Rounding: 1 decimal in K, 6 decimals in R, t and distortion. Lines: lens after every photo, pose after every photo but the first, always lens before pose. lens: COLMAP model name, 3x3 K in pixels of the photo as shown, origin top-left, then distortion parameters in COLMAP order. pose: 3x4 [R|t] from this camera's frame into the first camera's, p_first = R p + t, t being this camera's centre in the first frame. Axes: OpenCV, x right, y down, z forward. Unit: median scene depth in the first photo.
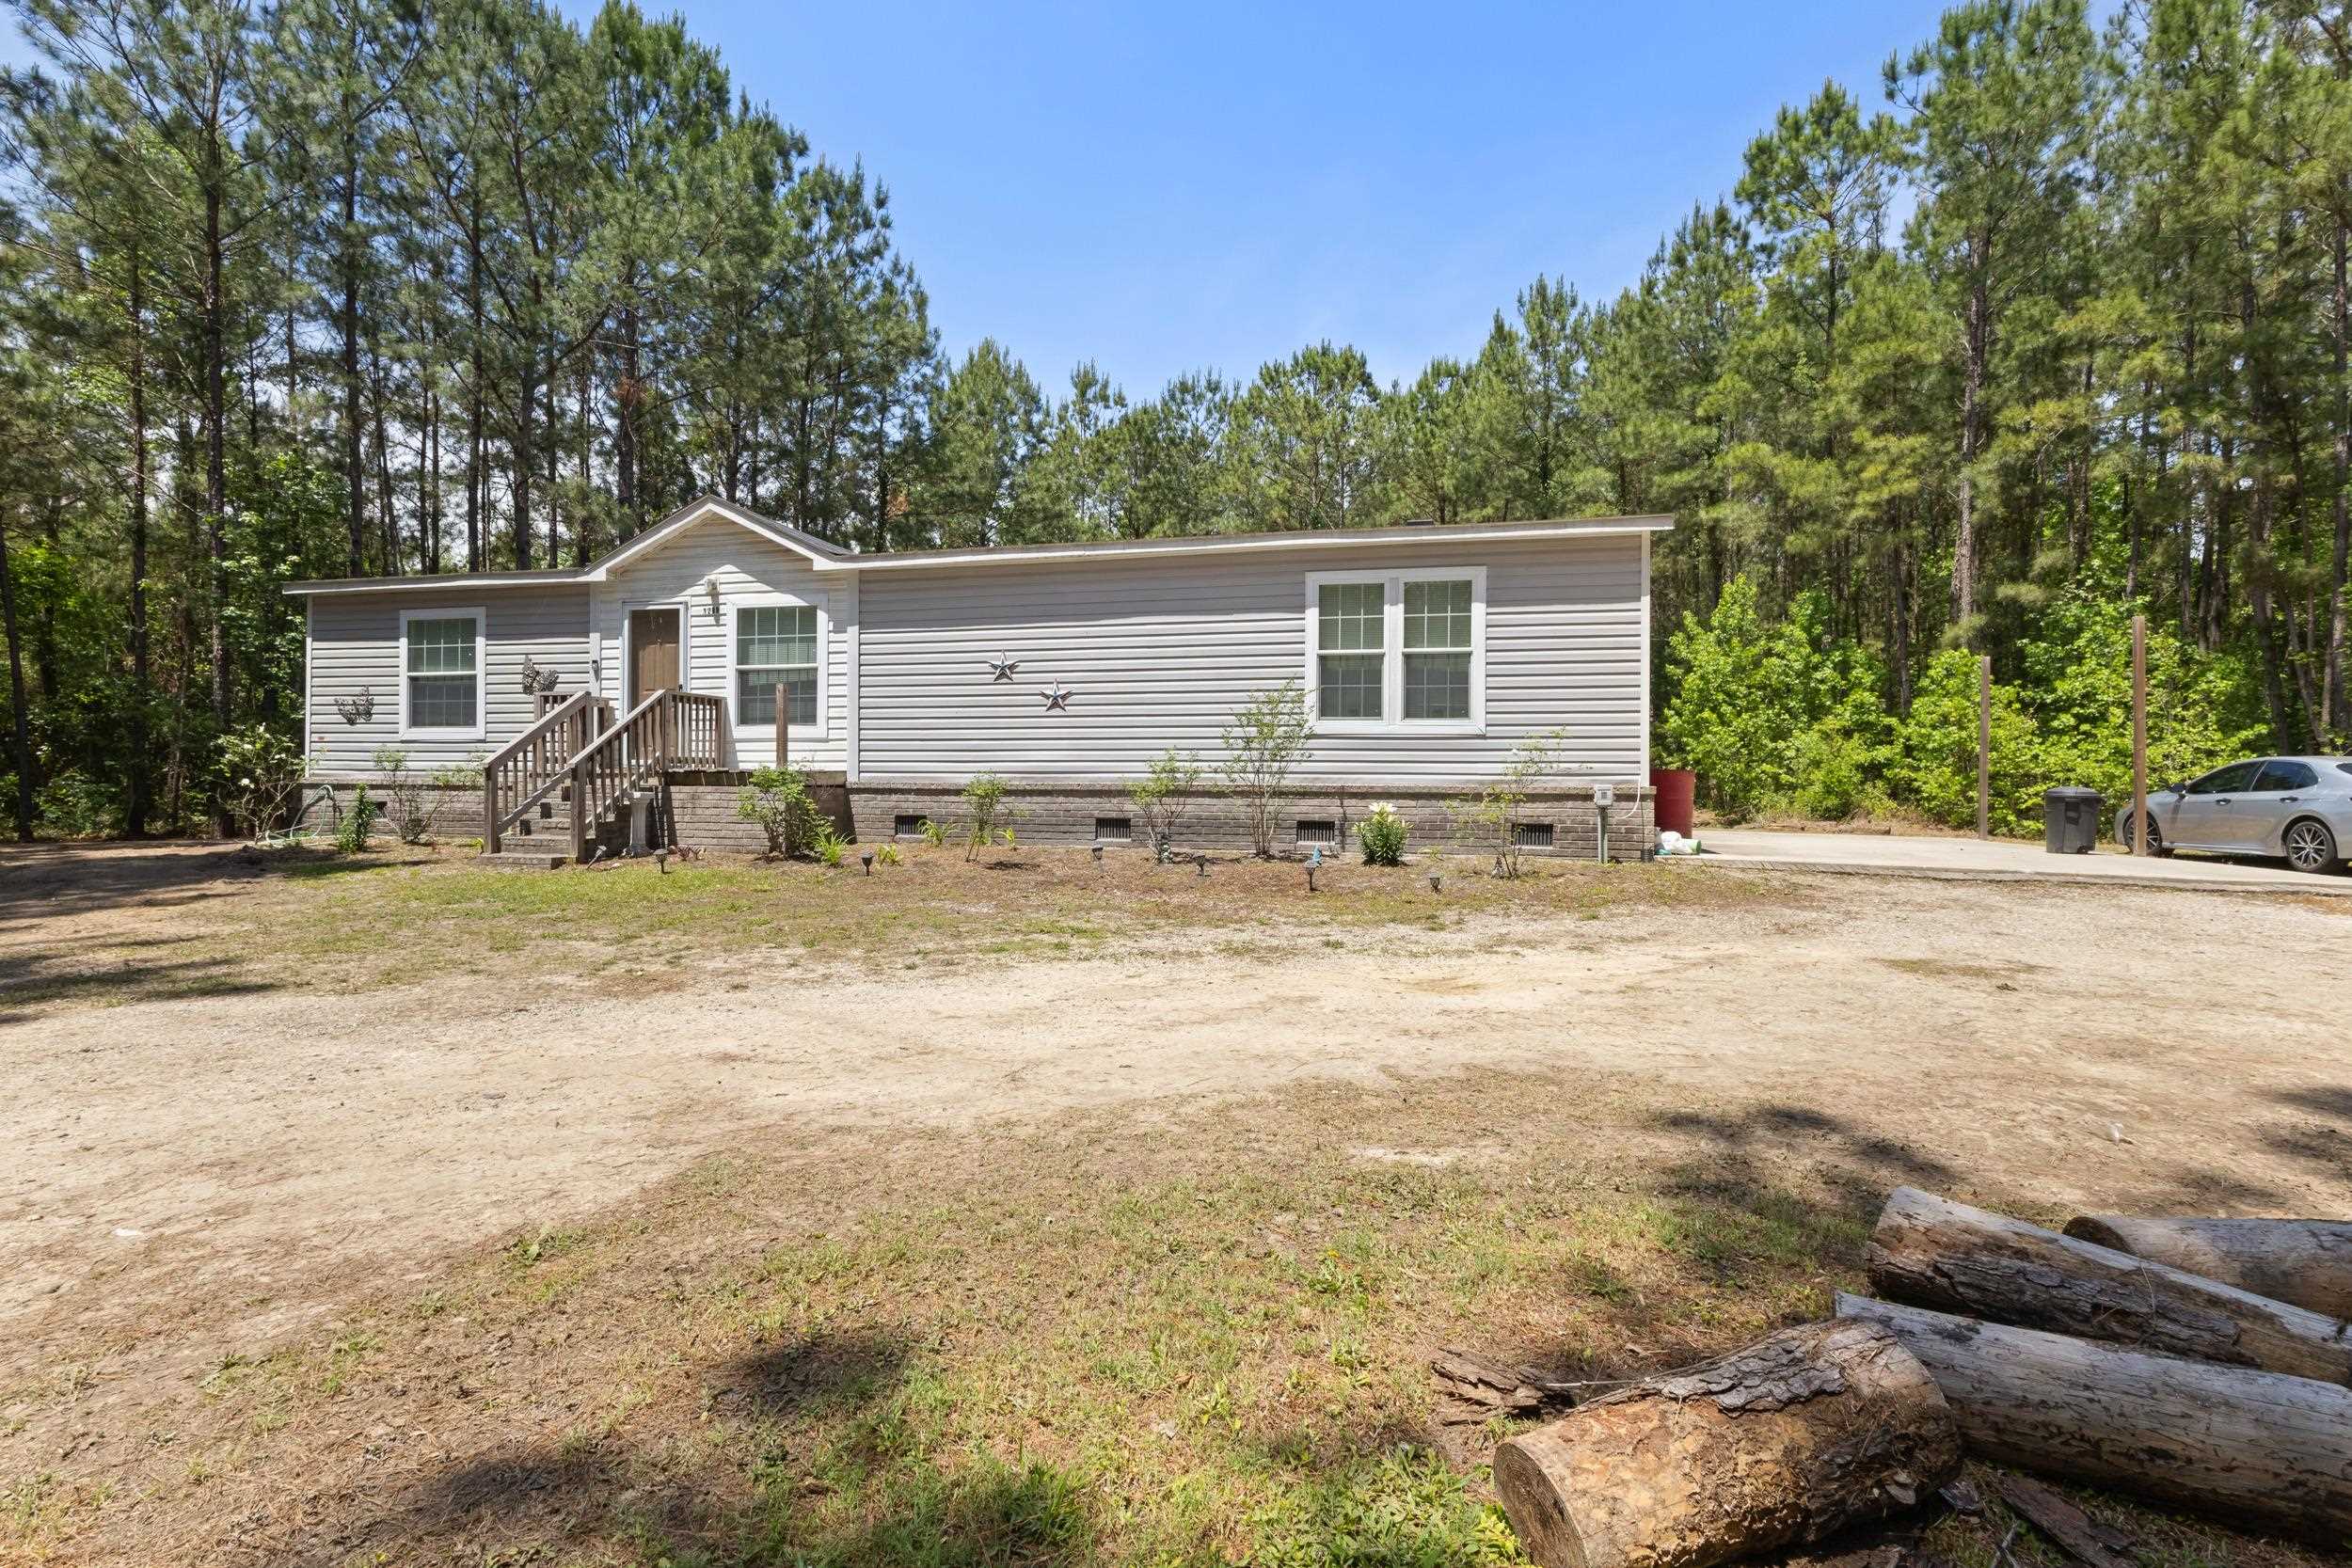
lens RADIAL K [[1074.1, 0, 1185.0], [0, 1074.1, 783.5], [0, 0, 1]] dist [-0.002760, 0.001526]
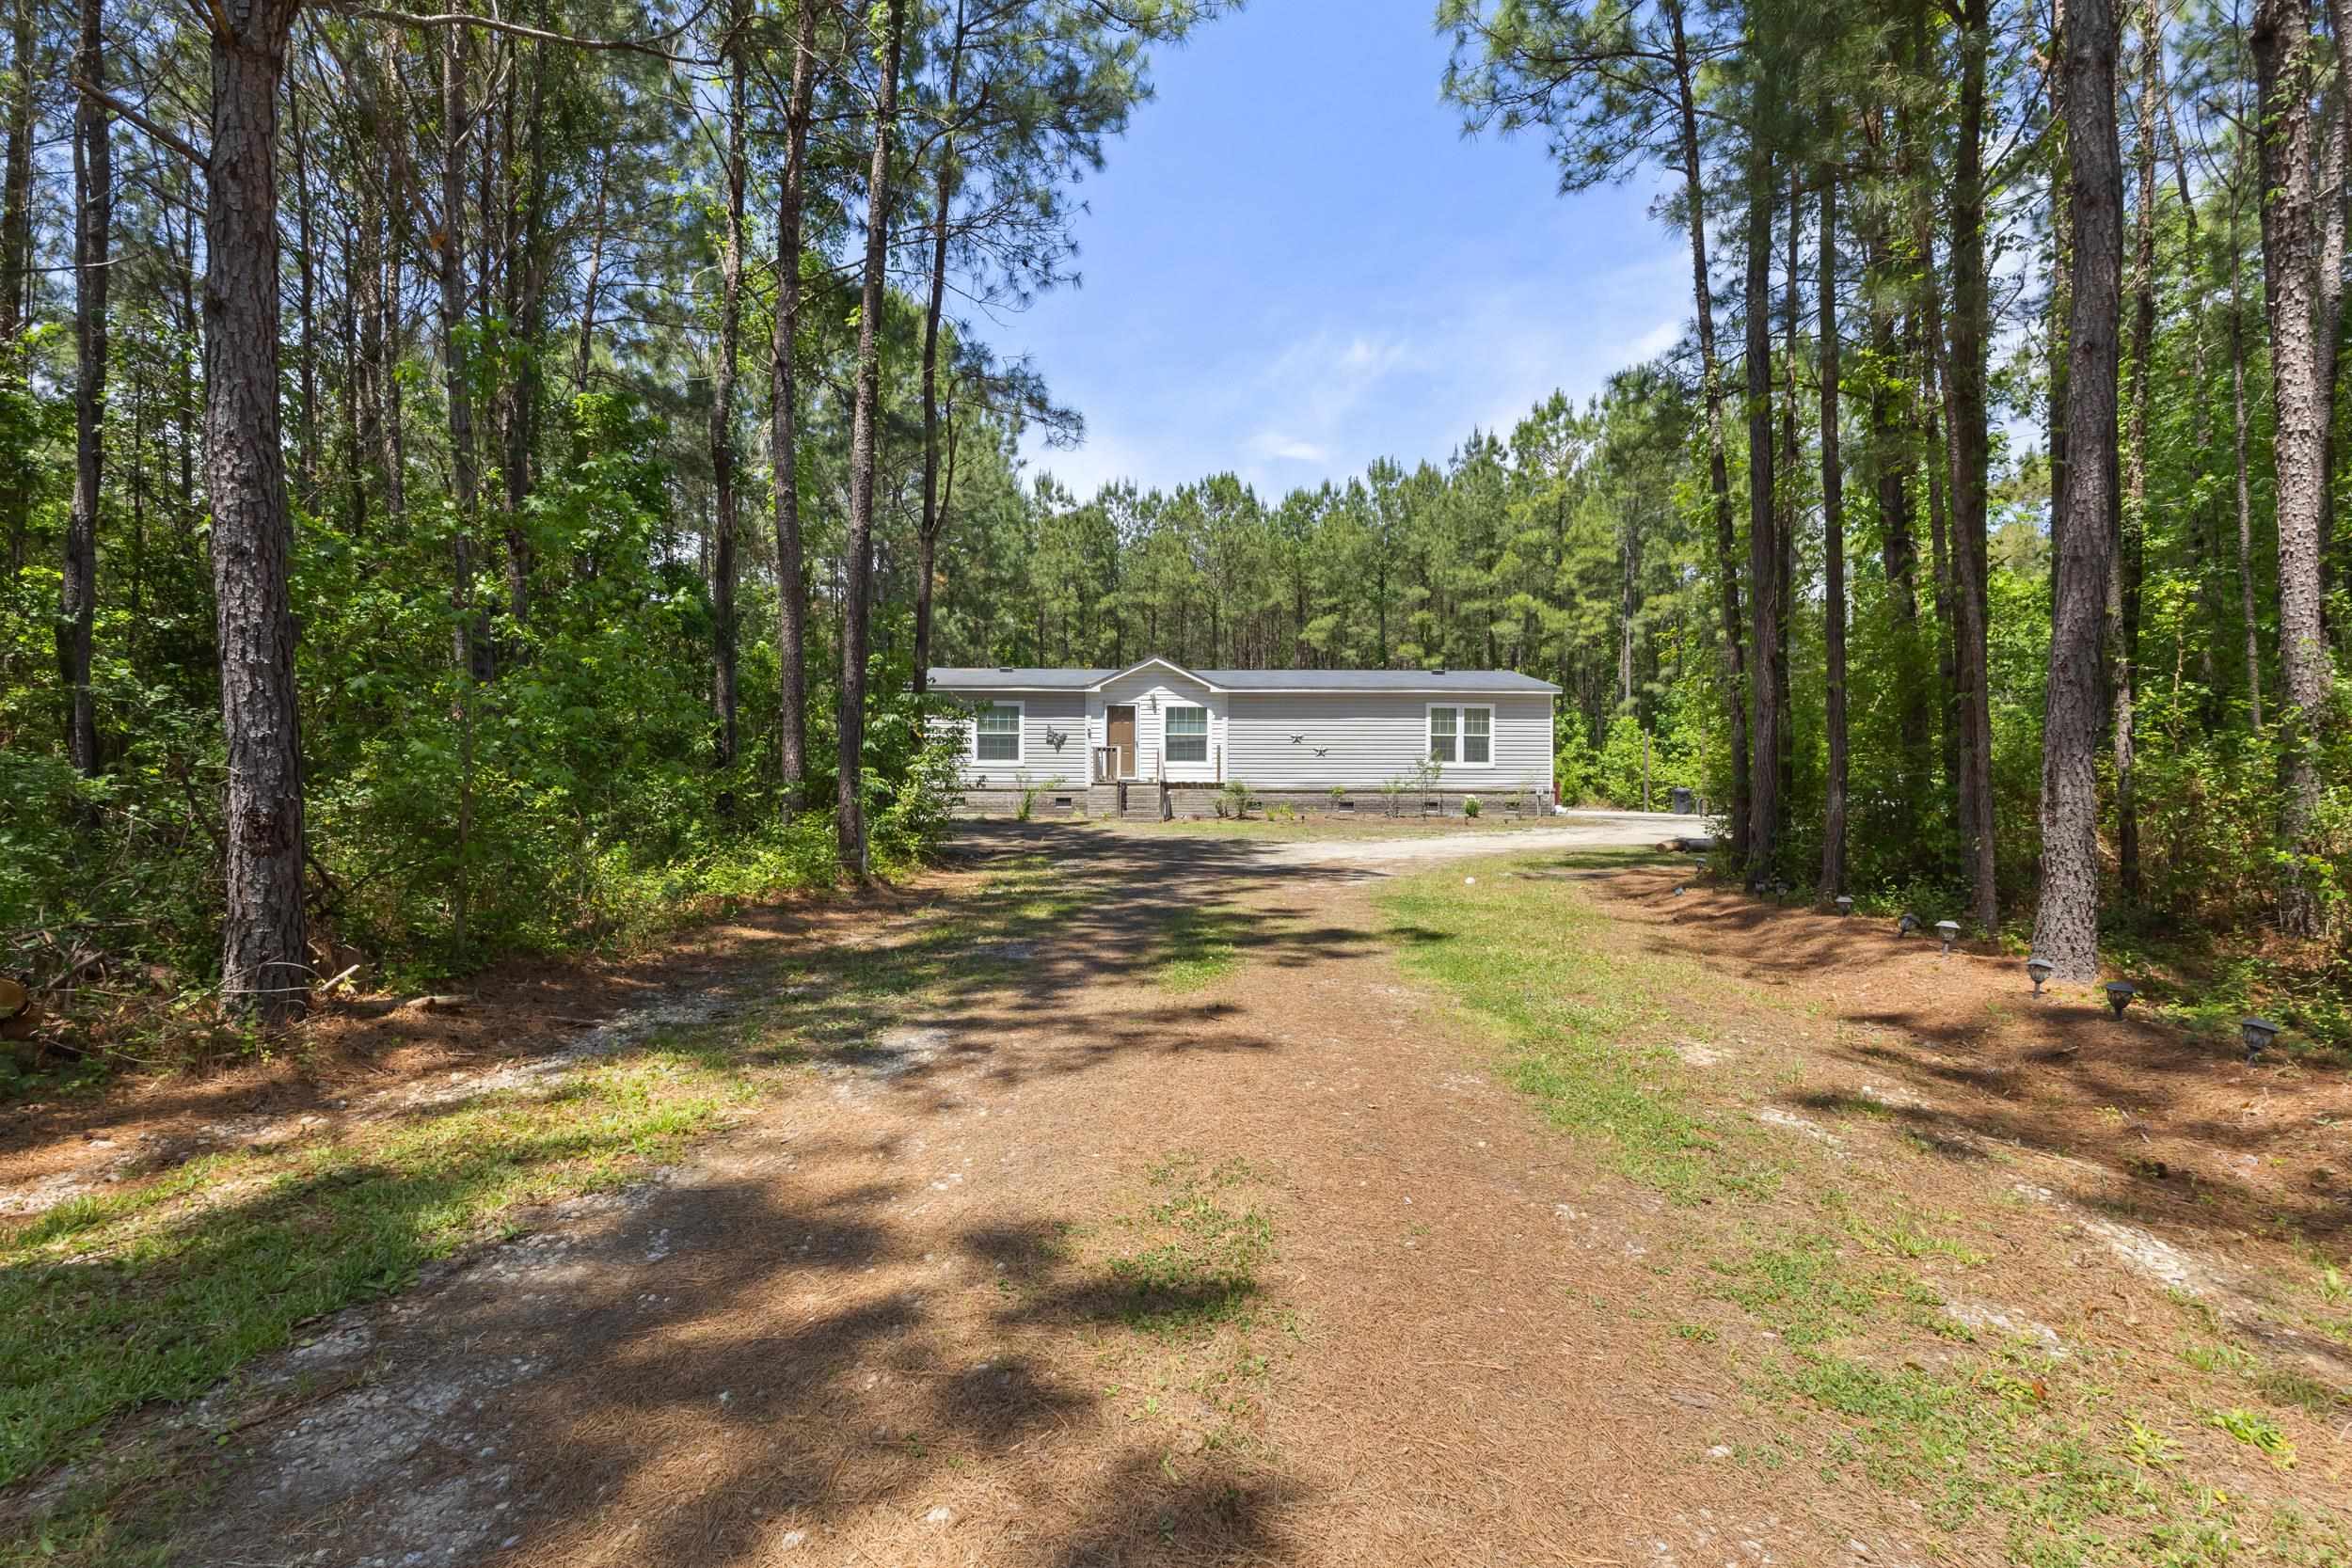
lens RADIAL K [[1102.6, 0, 1178.3], [0, 1102.6, 781.5], [0, 0, 1]] dist [-0.002622, -0.000135]
pose [[0.961673, -0.001271, 0.274195, -0.937111], [0.002607, 0.999986, -0.004507, -0.002258], [-0.274185, 0.005049, 0.961664, -1.071236]]
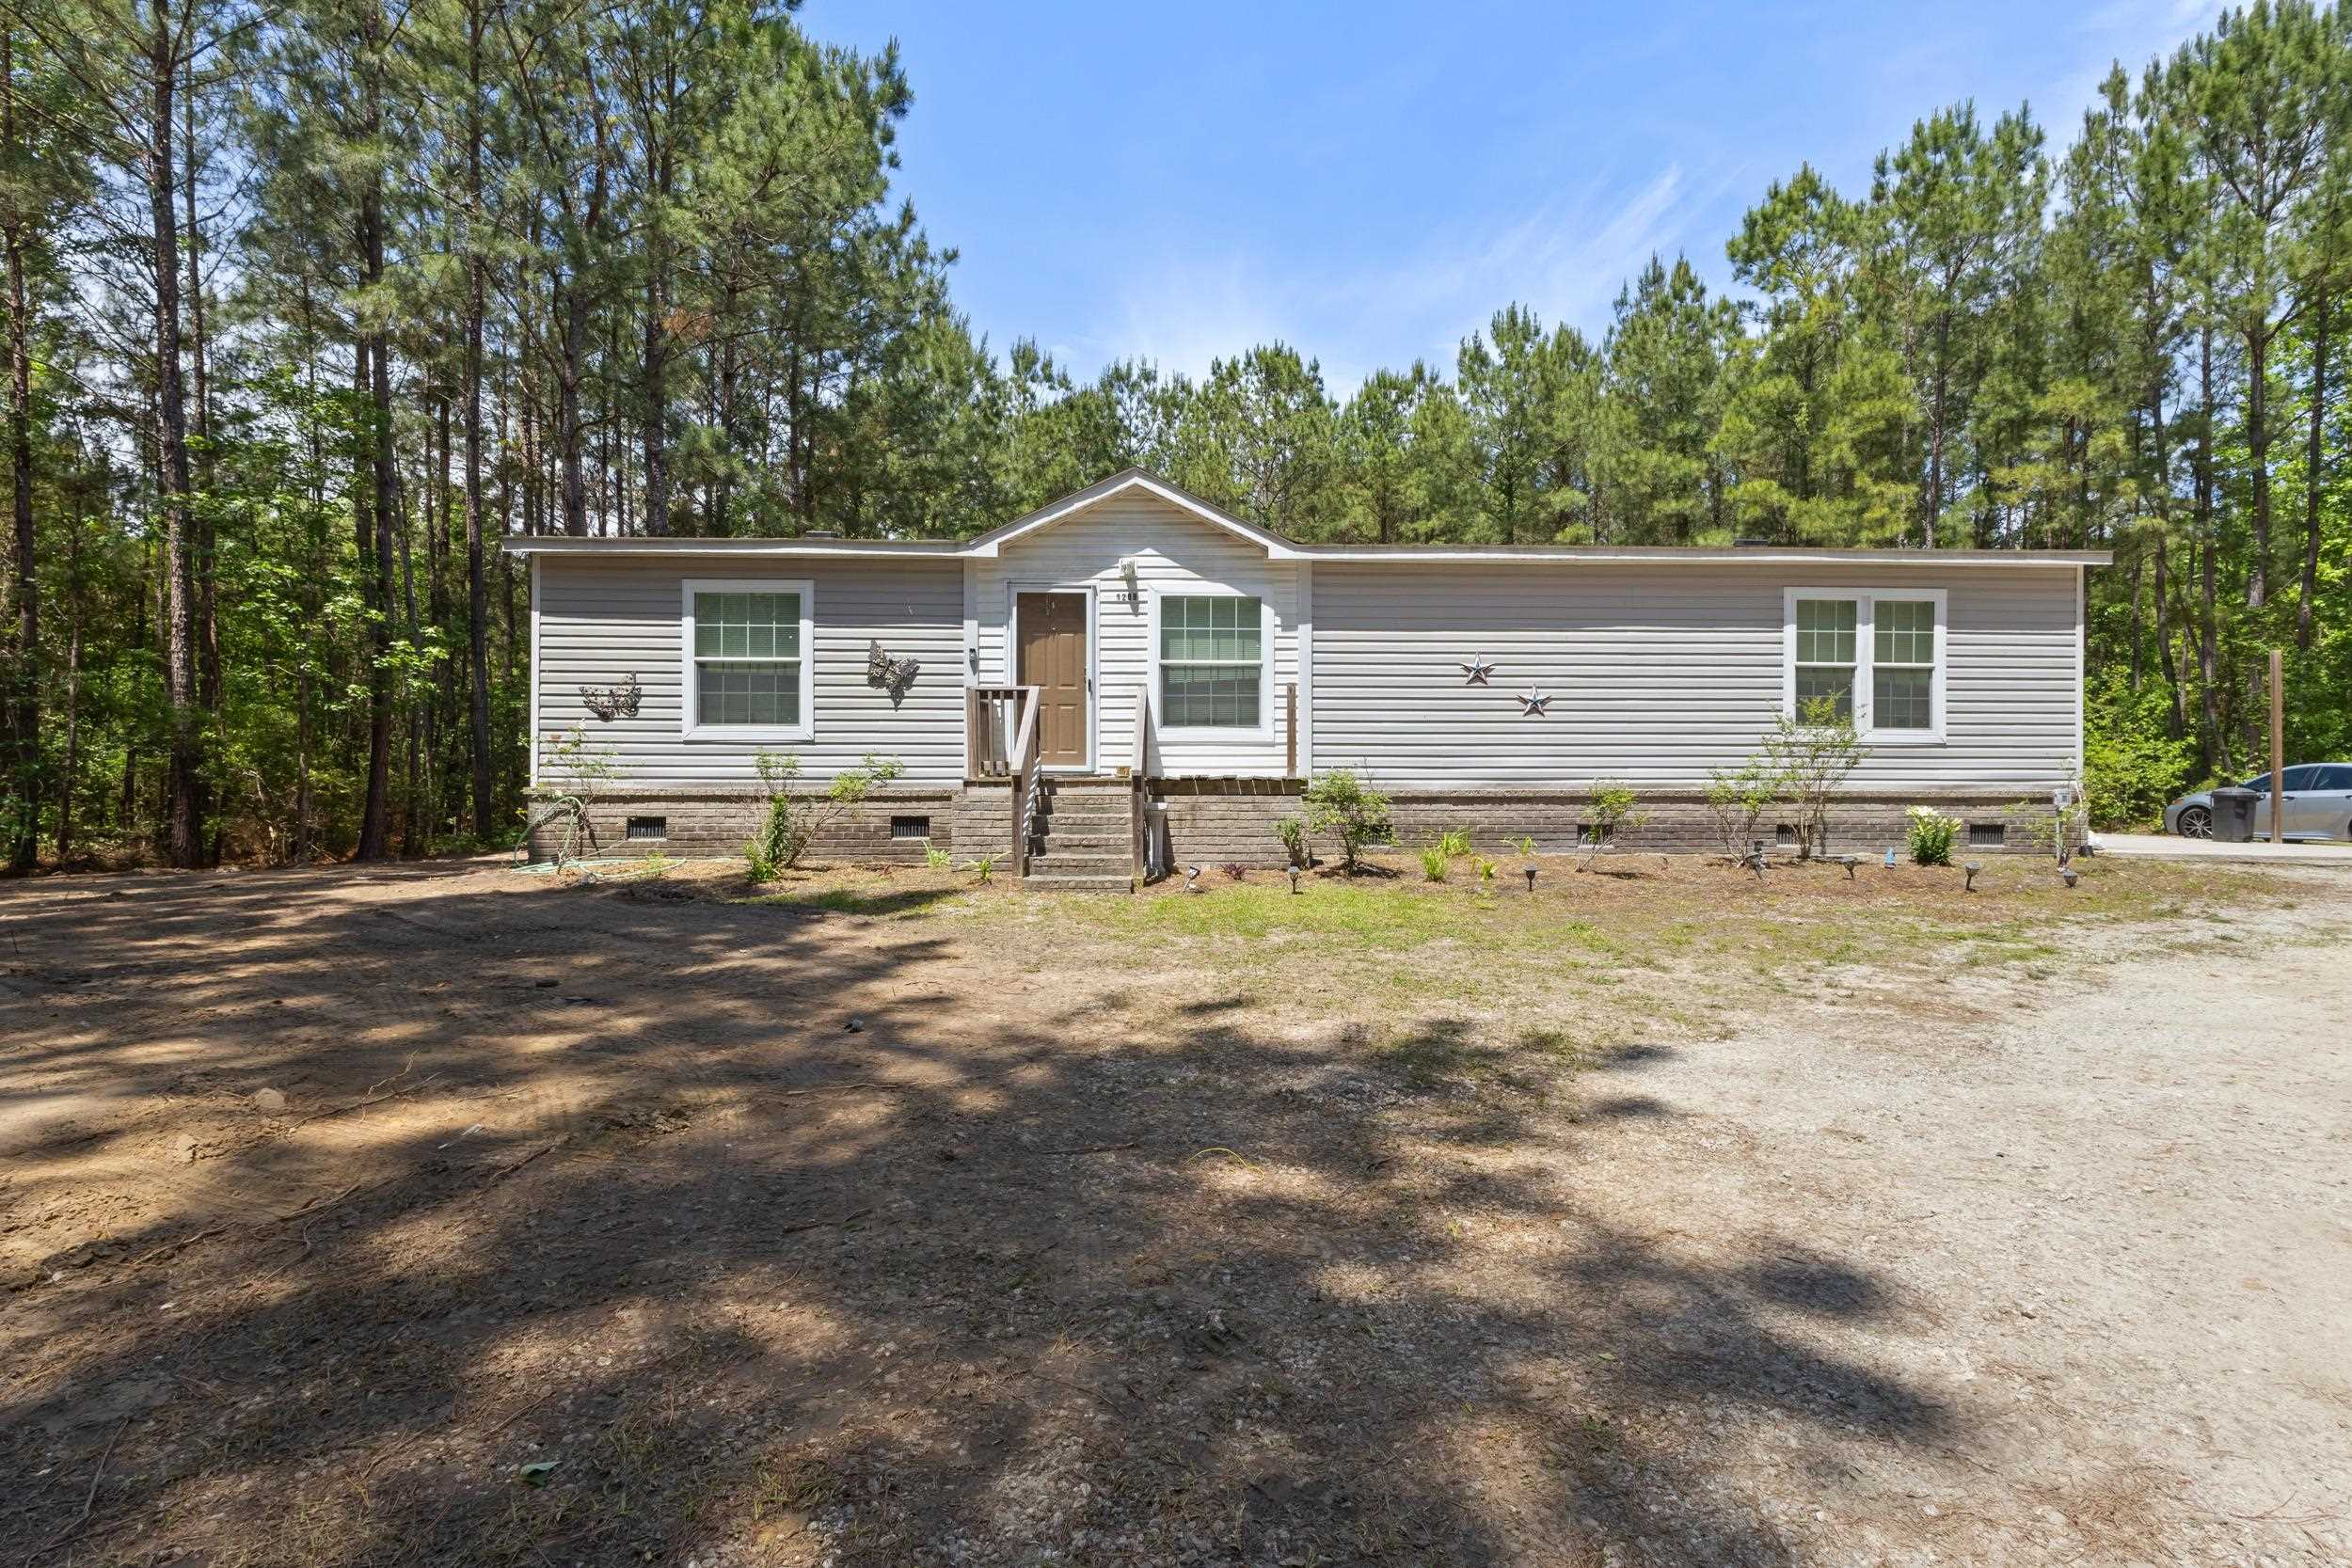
lens RADIAL K [[1102.6, 0, 1222.5], [0, 1102.6, 789.7], [0, 0, 1]] dist [-0.002622, -0.000135]
pose [[0.962303, -0.005511, 0.271925, -0.577341], [0.004777, 0.999983, 0.003361, -0.004694], [-0.271939, -0.001935, 0.962313, 0.094514]]
